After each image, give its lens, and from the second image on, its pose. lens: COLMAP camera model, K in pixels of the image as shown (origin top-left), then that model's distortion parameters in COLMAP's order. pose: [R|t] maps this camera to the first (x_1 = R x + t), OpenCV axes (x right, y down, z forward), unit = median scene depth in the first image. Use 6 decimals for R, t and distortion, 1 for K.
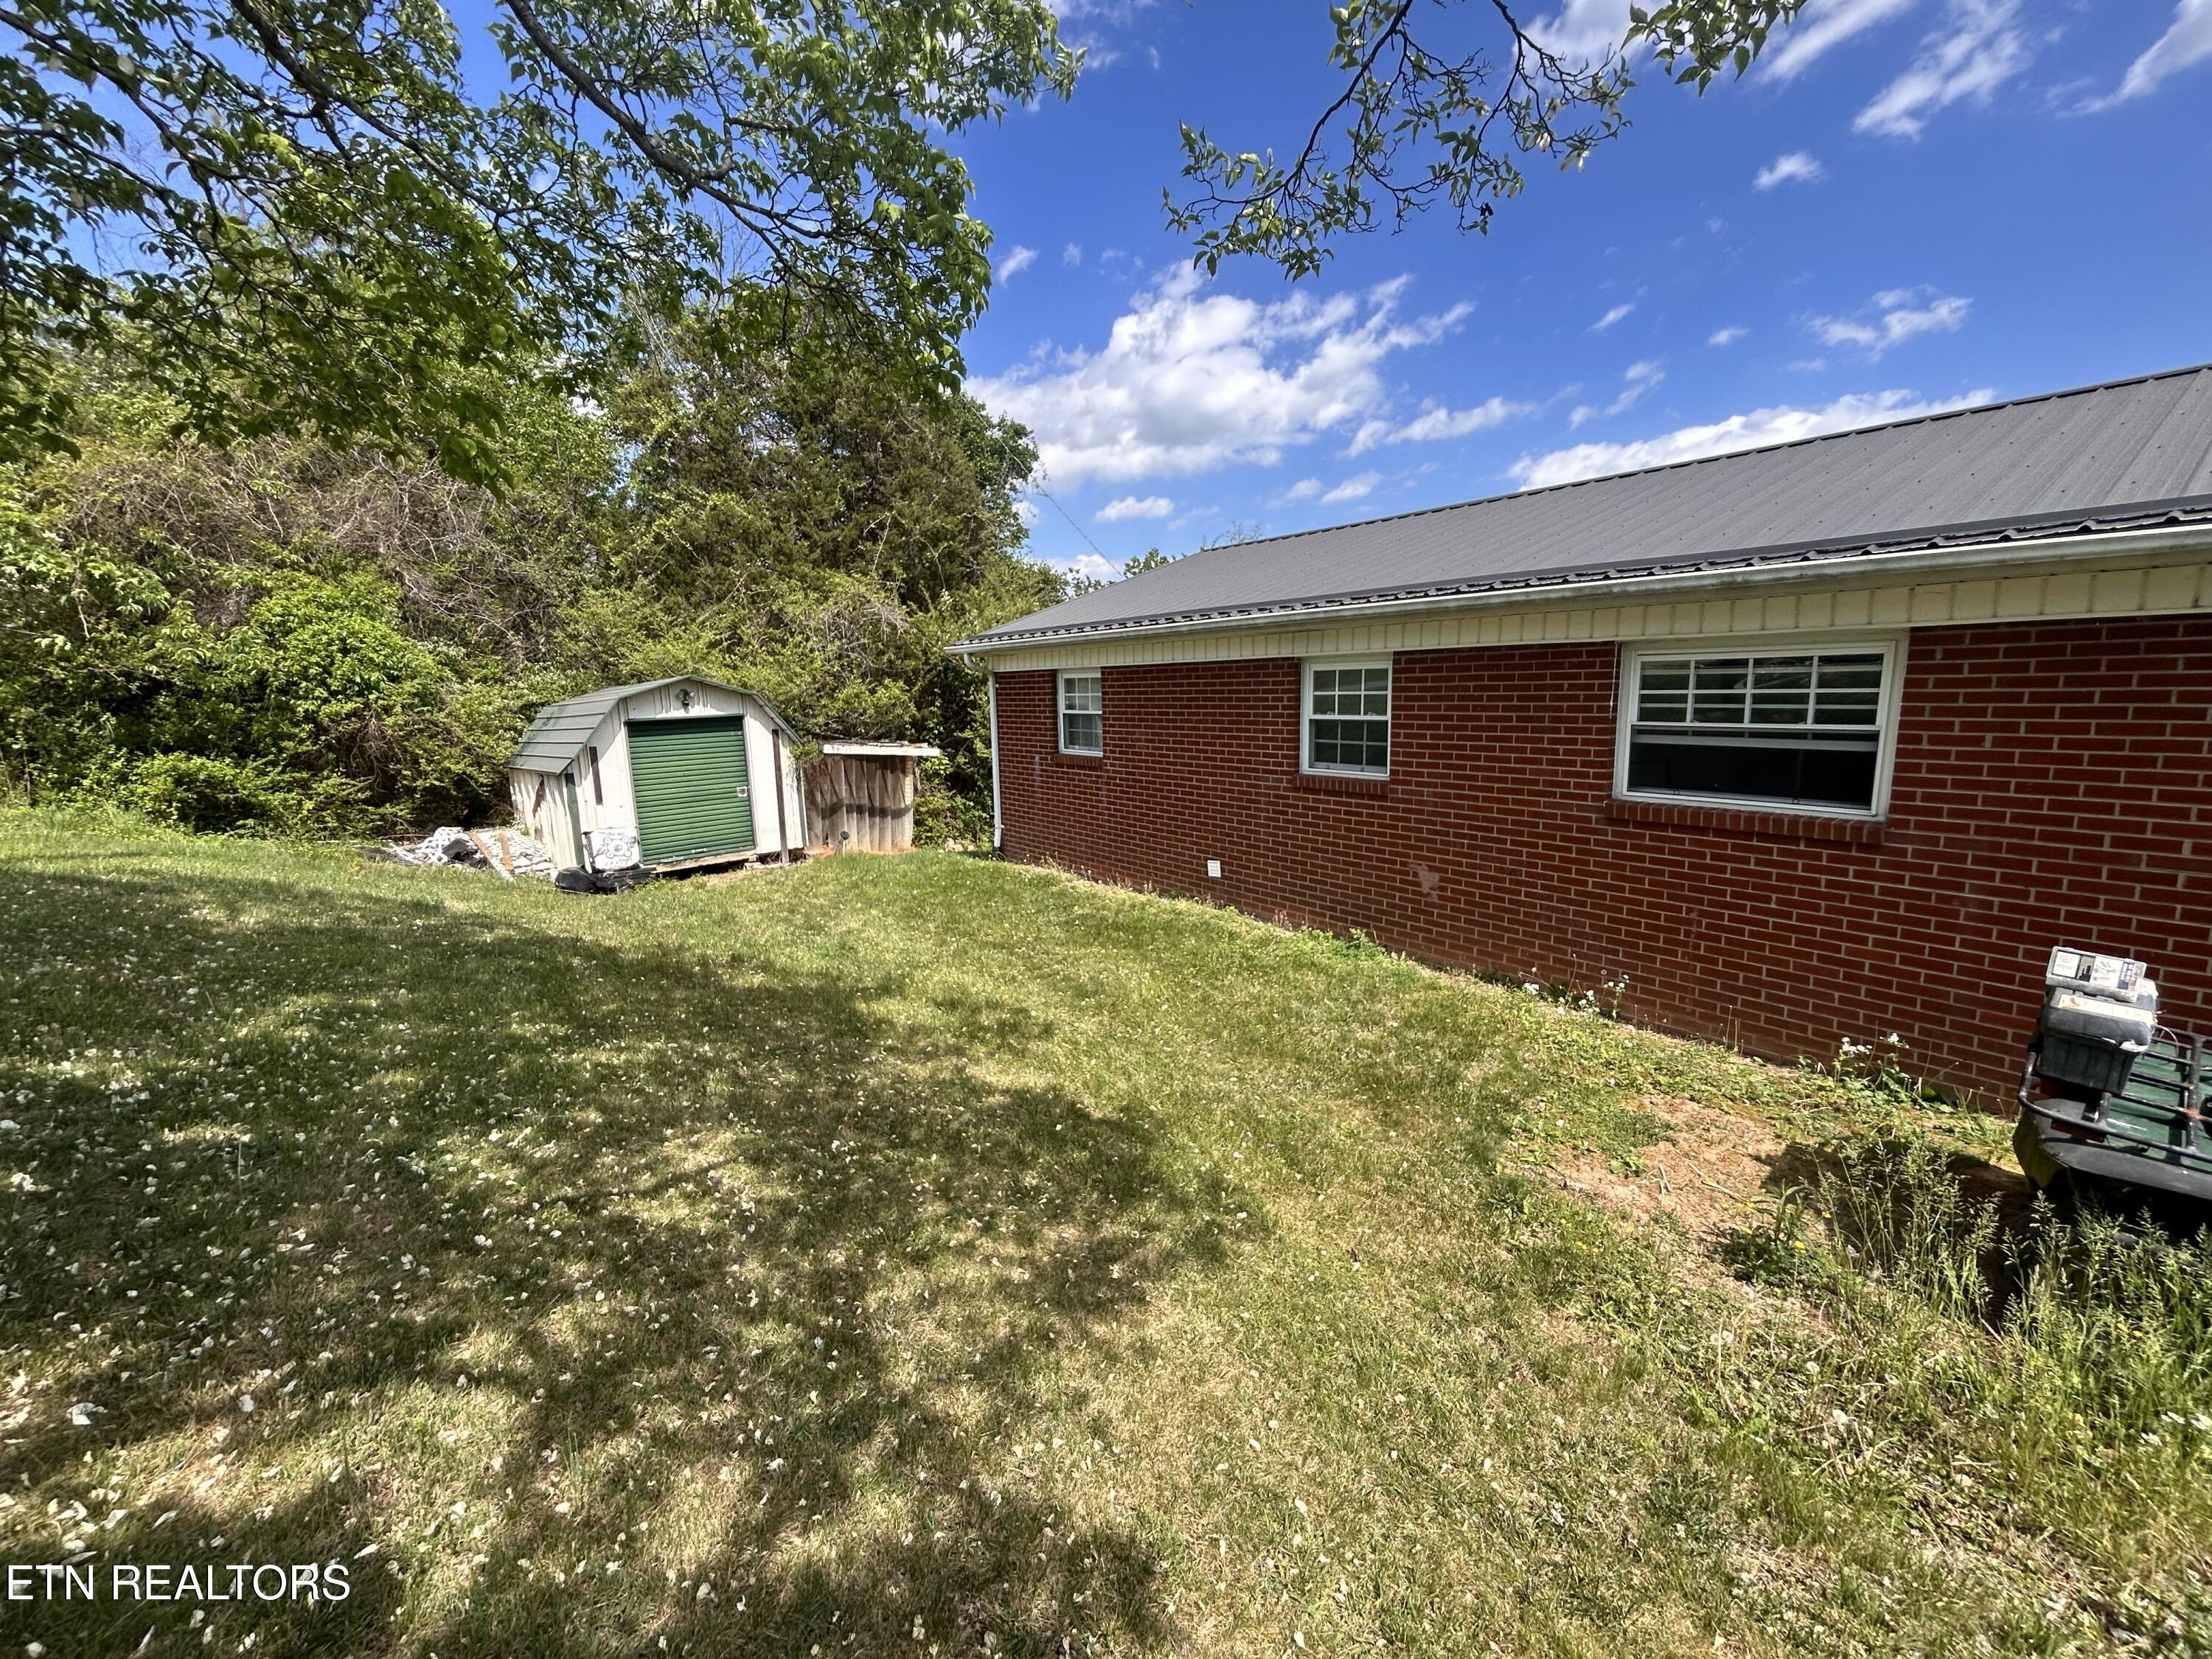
lens RADIAL K [[911.2, 0, 1106.0], [0, 911.2, 829.5], [0, 0, 1]] dist [-0.000859, 0.006369]
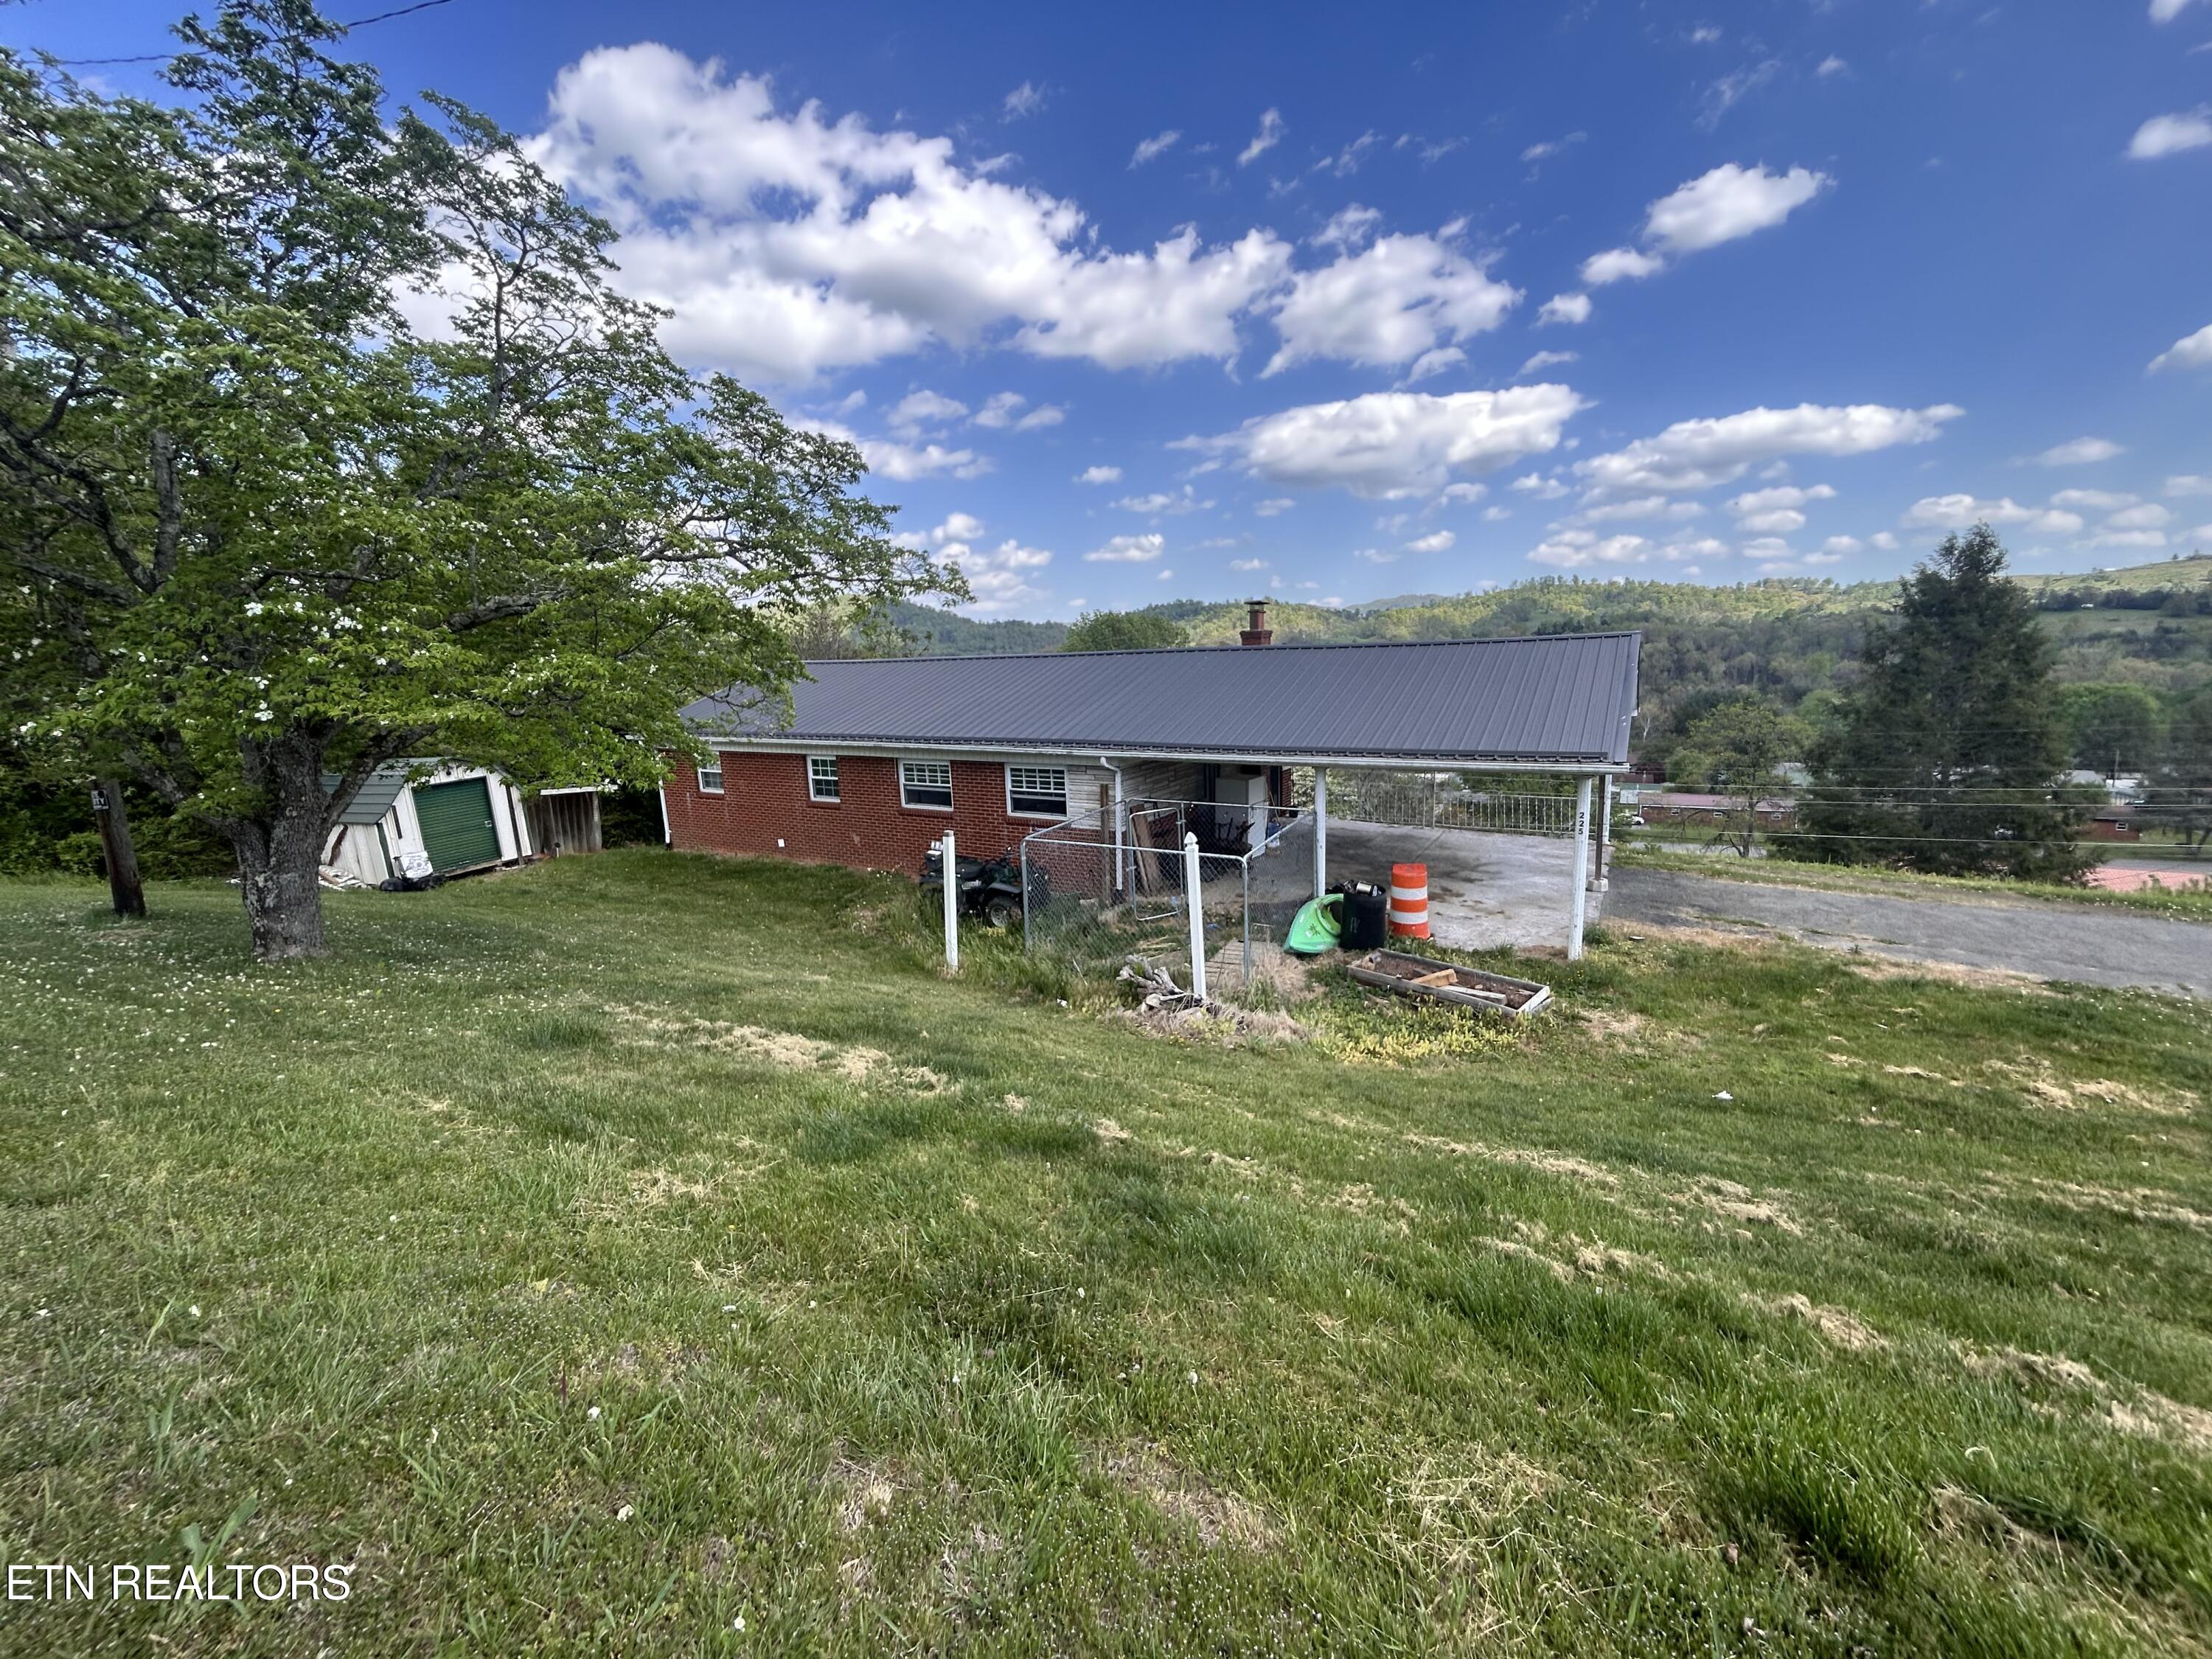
lens RADIAL K [[911.2, 0, 1106.0], [0, 911.2, 829.5], [0, 0, 1]] dist [-0.000859, 0.006369]
pose [[0.930597, -0.086867, 0.355589, 0.050248], [0.077573, 0.996170, 0.040343, -0.014044], [-0.357731, -0.009959, 0.933771, -1.023655]]
